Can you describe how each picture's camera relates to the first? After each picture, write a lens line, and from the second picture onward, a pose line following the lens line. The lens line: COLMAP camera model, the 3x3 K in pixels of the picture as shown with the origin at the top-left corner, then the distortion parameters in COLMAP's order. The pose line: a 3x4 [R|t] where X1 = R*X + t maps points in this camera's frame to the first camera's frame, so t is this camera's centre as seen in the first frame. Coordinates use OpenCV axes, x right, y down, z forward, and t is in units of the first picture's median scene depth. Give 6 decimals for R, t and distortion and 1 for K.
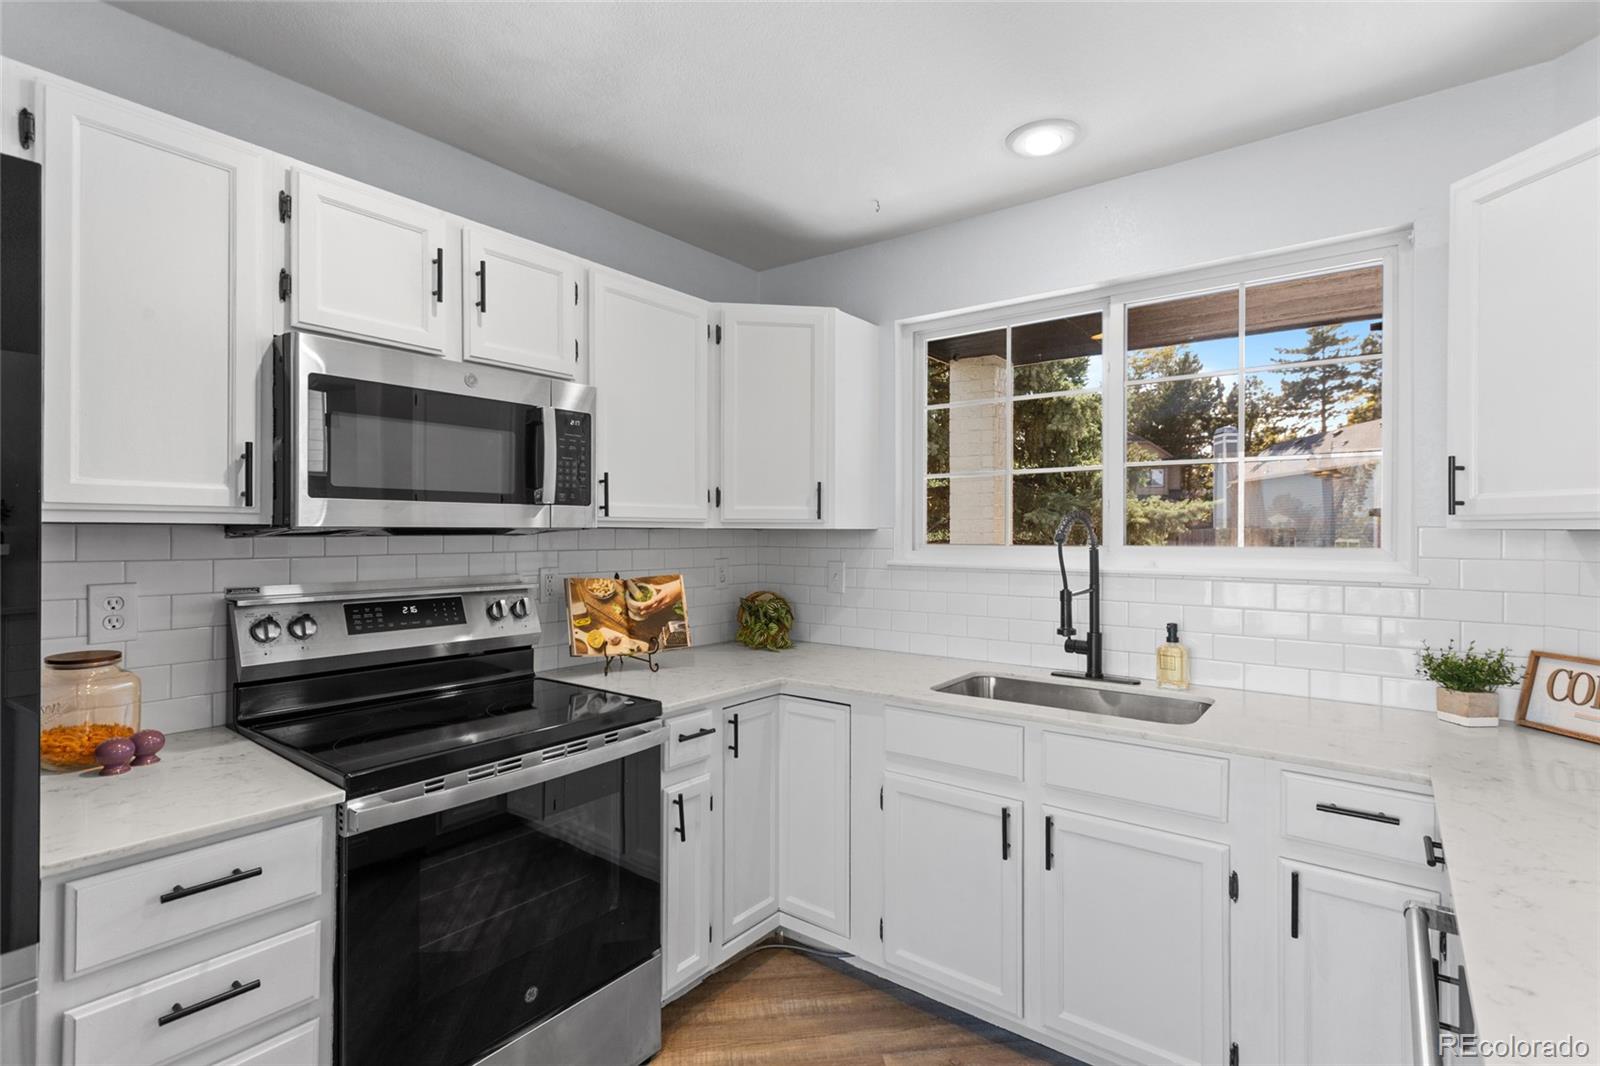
lens RADIAL K [[758.8, 0, 793.2], [0, 758.8, 529.8], [0, 0, 1]] dist [0.003081, 0.003190]
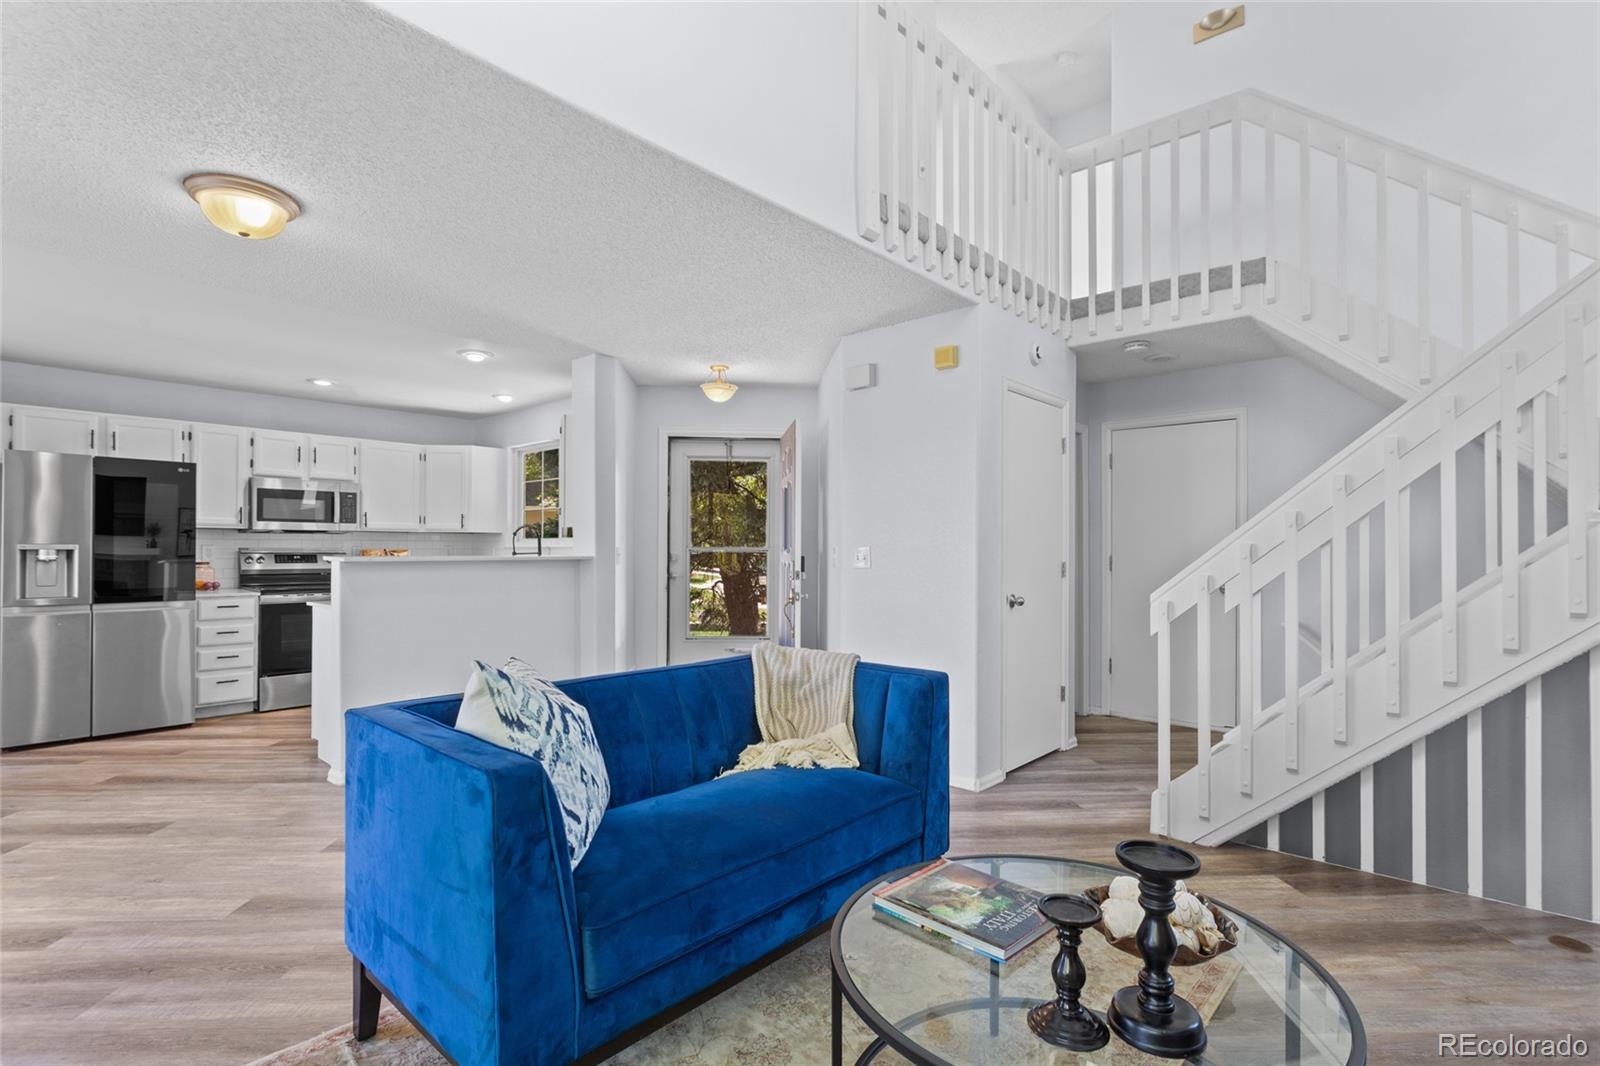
lens RADIAL K [[772.8, 0, 793.3], [0, 772.8, 552.1], [0, 0, 1]] dist [-0.010362, 0.004502]
pose [[0.996886, -0.000872, -0.078854, 1.658372], [0.001091, 0.999996, 0.002728, 0.073030], [0.078852, -0.002805, 0.996882, -1.856595]]
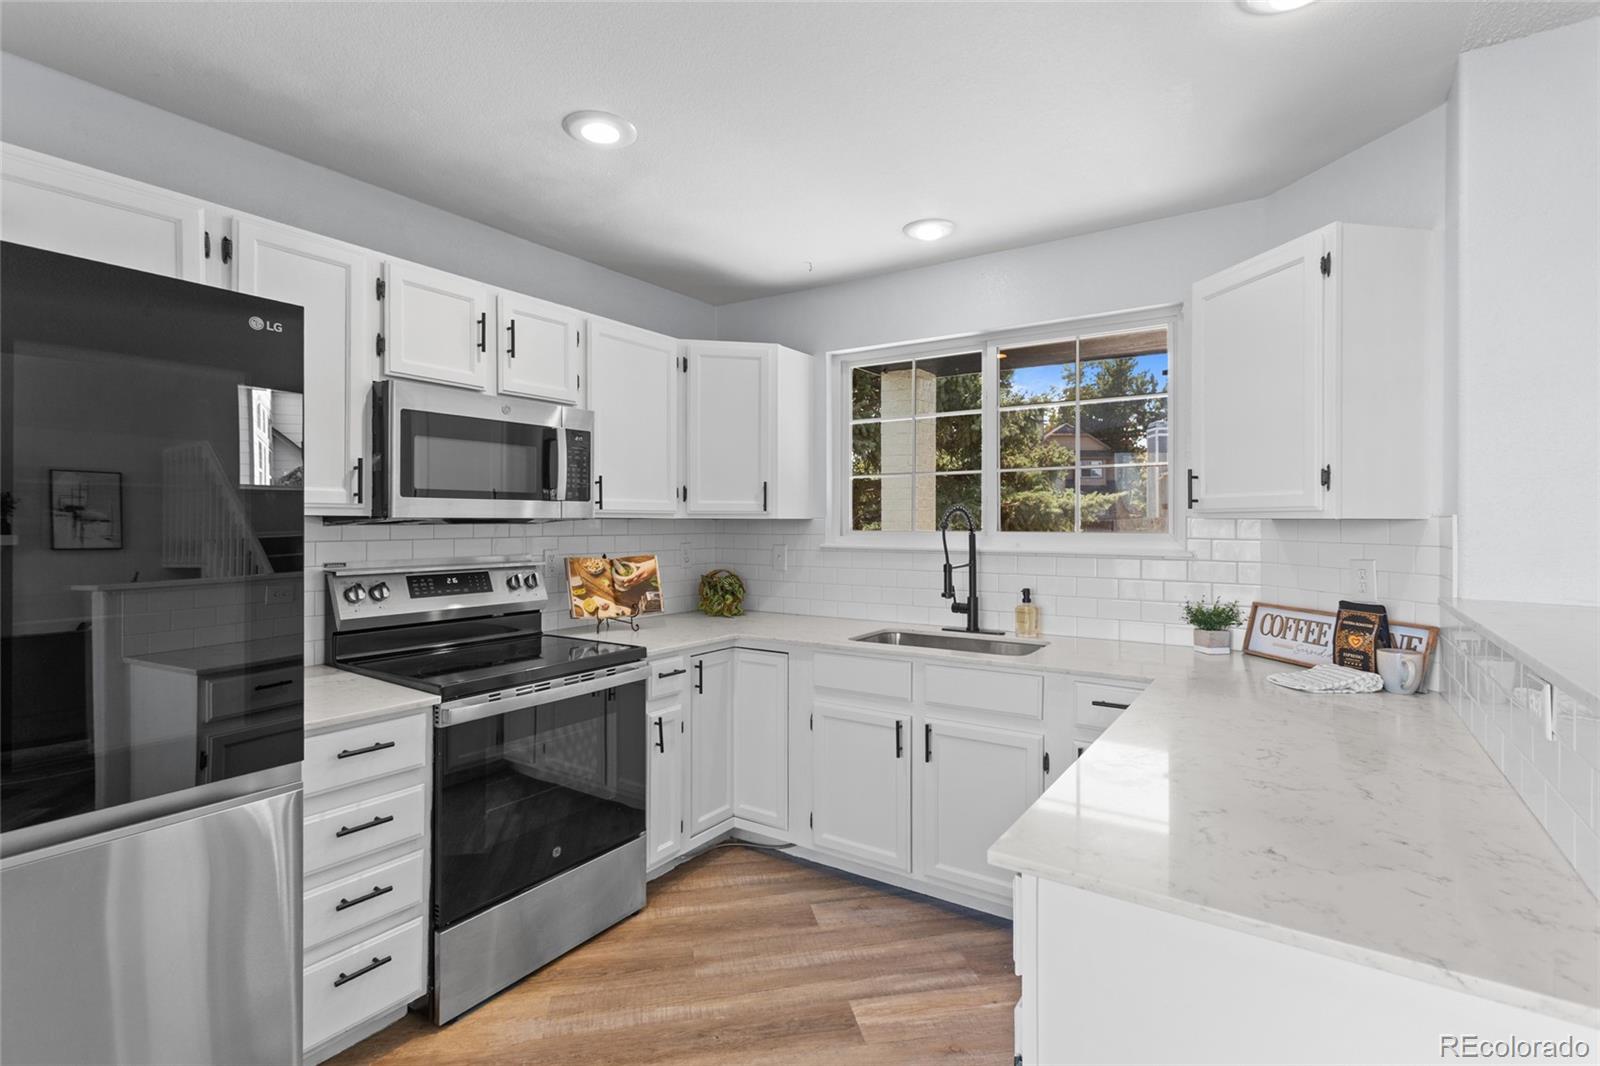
lens RADIAL K [[758.8, 0, 793.0], [0, 758.8, 516.0], [0, 0, 1]] dist [0.003081, 0.003190]
pose [[0.998104, -0.000668, 0.061551, 0.003026], [0.000937, 0.999990, -0.004332, -0.000172], [-0.061548, 0.004381, 0.998095, -0.329486]]
